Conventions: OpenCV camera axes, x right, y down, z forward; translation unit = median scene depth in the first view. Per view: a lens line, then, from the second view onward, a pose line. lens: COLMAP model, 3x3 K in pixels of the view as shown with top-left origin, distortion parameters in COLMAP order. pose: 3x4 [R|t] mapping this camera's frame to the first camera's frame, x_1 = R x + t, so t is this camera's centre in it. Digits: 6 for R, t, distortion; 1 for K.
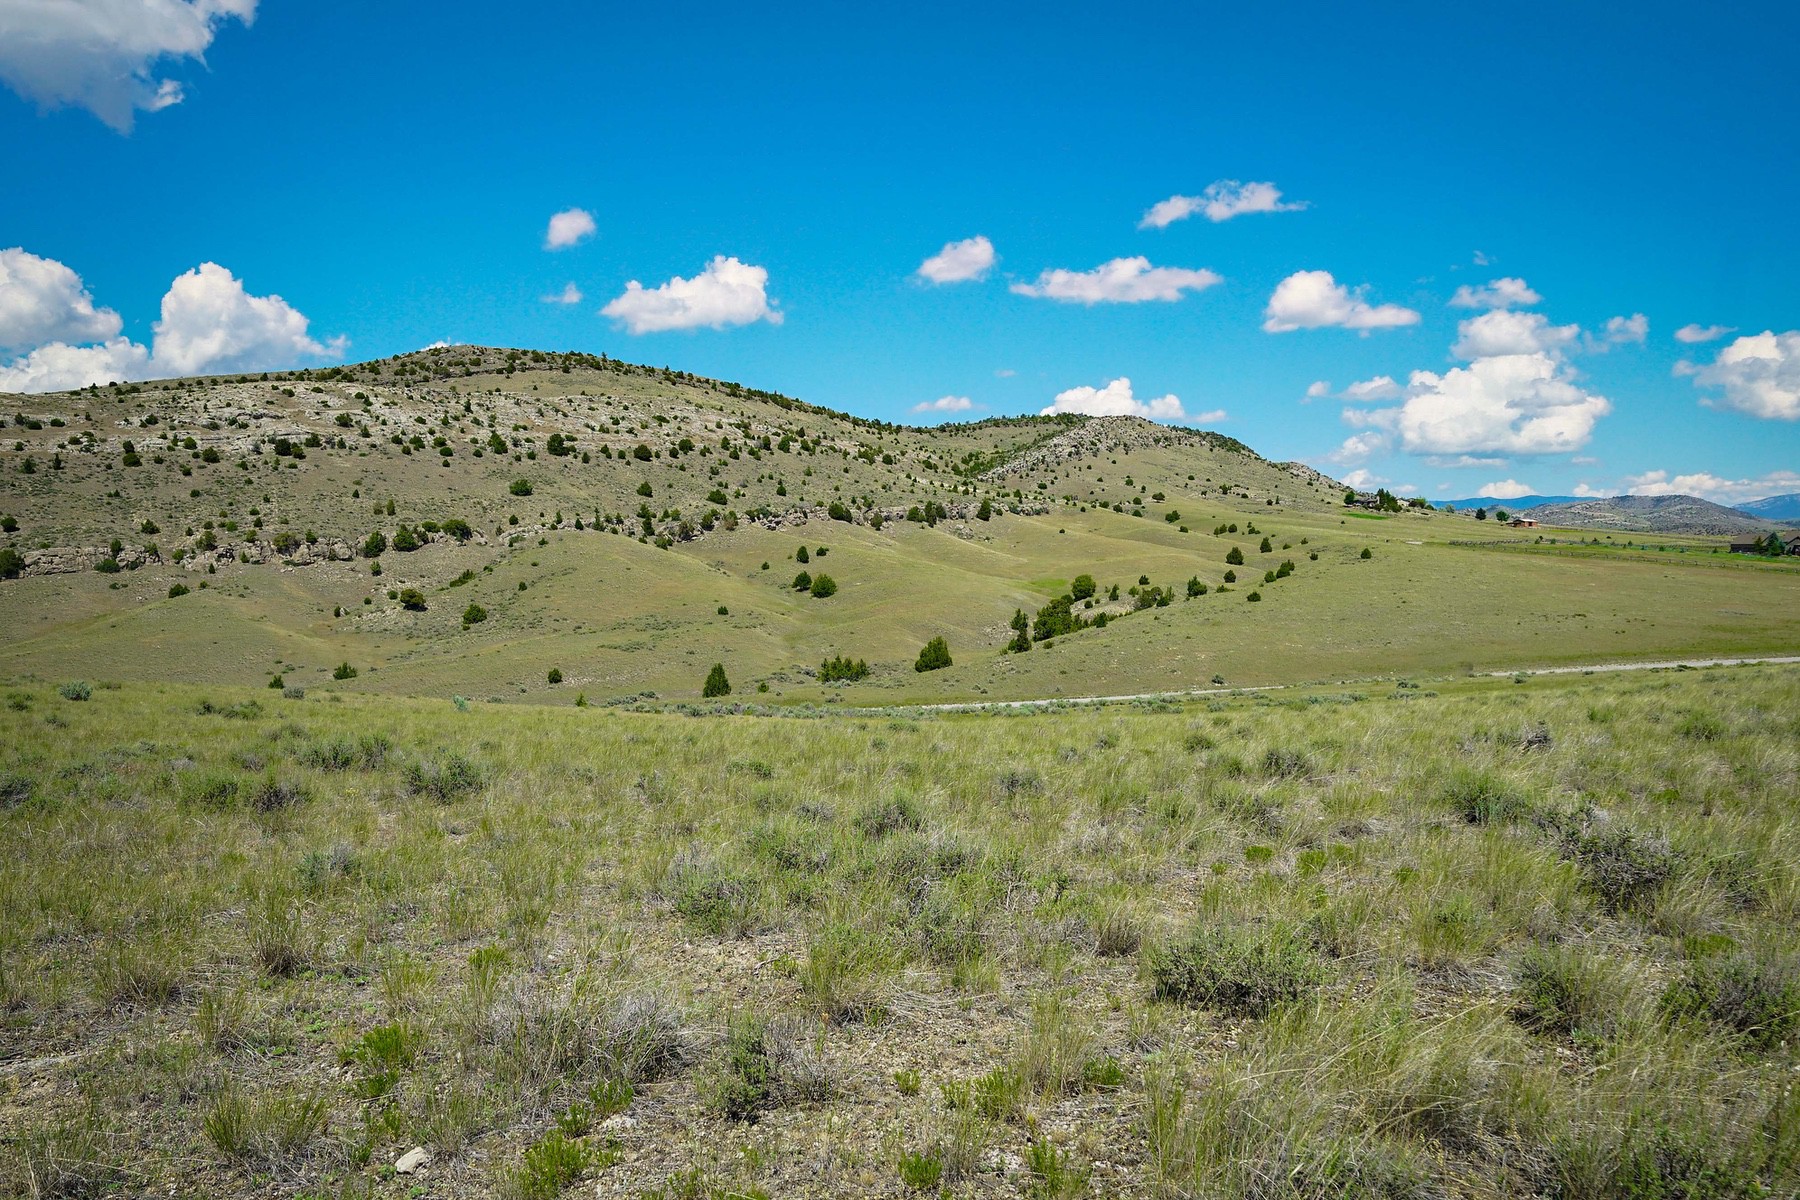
lens RADIAL K [[1155.0, 0, 891.7], [0, 1155.0, 594.9], [0, 0, 1]] dist [-0.006789, -0.000954]
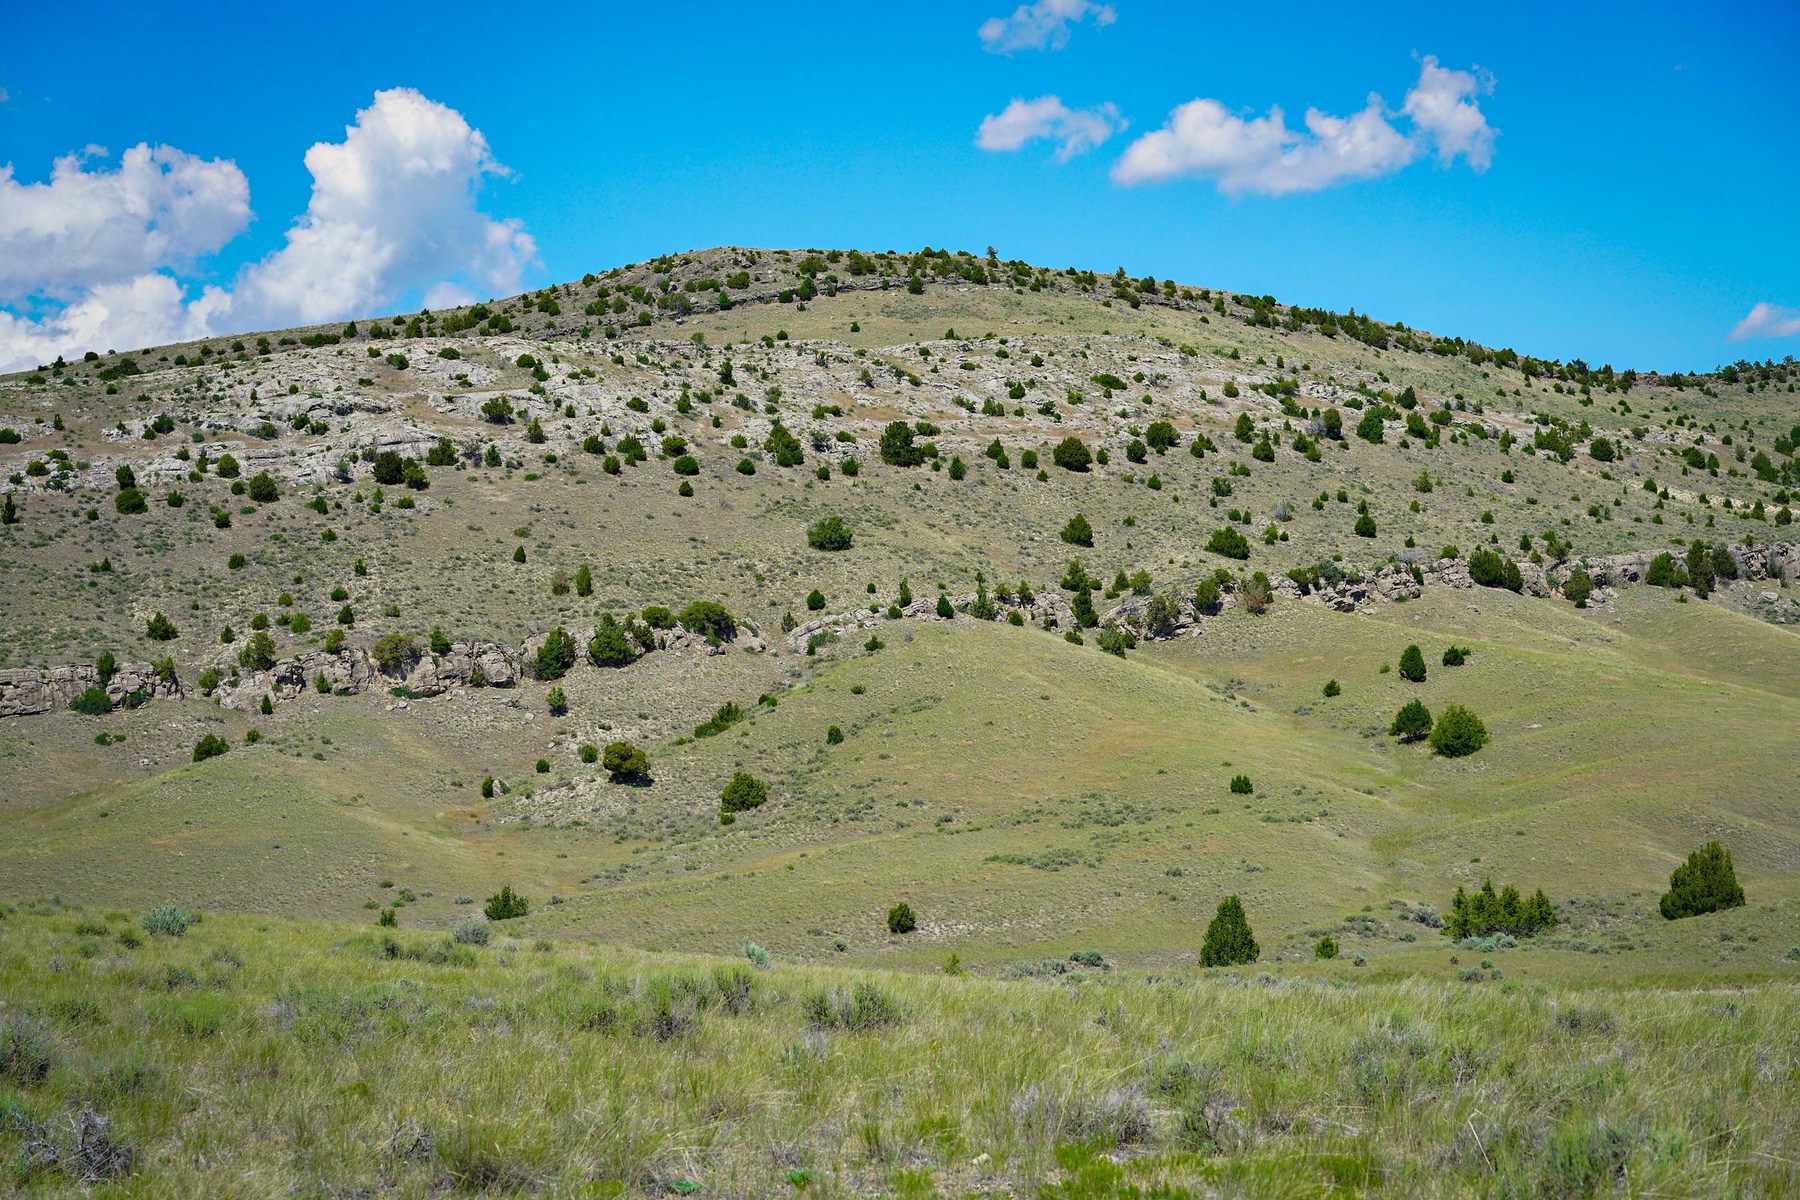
lens RADIAL K [[2827.3, 0, 900.3], [0, 2827.3, 601.4], [0, 0, 1]] dist [-0.010178, 0.000000]
pose [[0.963430, -0.017549, -0.267384, 0.029138], [0.004008, 0.998685, -0.051104, -0.002751], [0.267930, 0.048163, 0.962234, -0.150133]]
